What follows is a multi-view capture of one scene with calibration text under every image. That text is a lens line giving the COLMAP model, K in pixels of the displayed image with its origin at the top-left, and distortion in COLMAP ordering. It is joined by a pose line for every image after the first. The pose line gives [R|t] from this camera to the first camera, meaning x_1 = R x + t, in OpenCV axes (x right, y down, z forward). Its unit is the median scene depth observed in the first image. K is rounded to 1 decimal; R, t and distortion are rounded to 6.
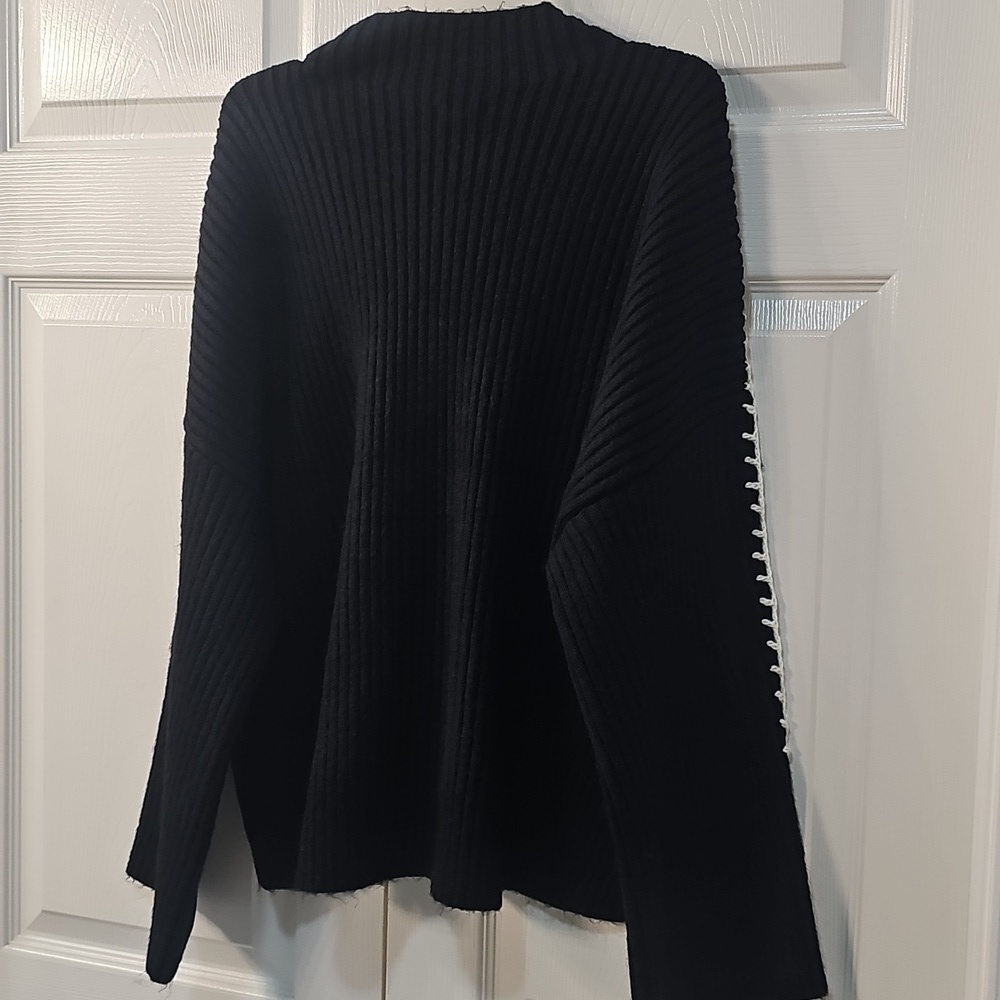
lens RADIAL K [[1501.9, 0, 511.3], [0, 1501.9, 496.2], [0, 0, 1]] dist [0.082824, 0.000000]
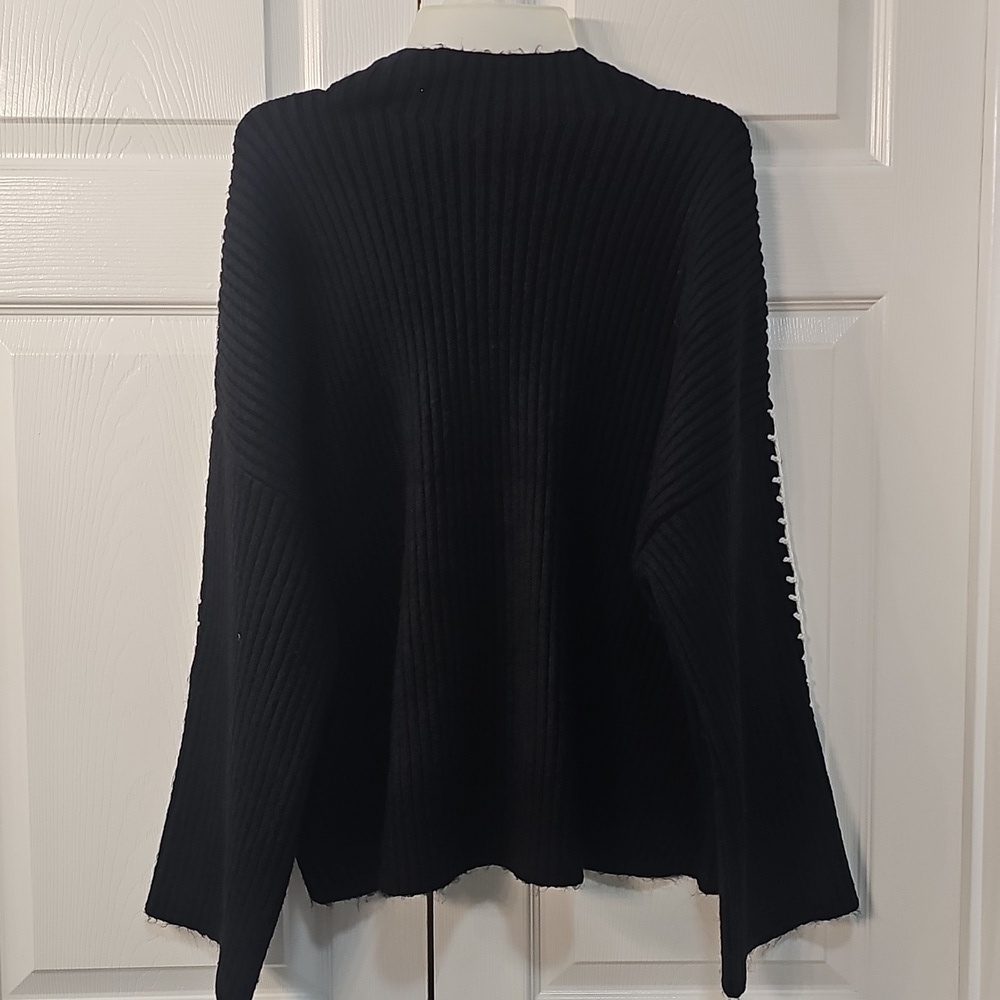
lens RADIAL K [[1501.9, 0, 529.3], [0, 1501.9, 500.6], [0, 0, 1]] dist [0.082824, 0.000000]
pose [[0.925092, -0.068300, 0.373550, -0.427782], [0.061393, 0.997651, 0.030372, -0.036406], [-0.374747, -0.005164, 0.927113, 0.004438]]
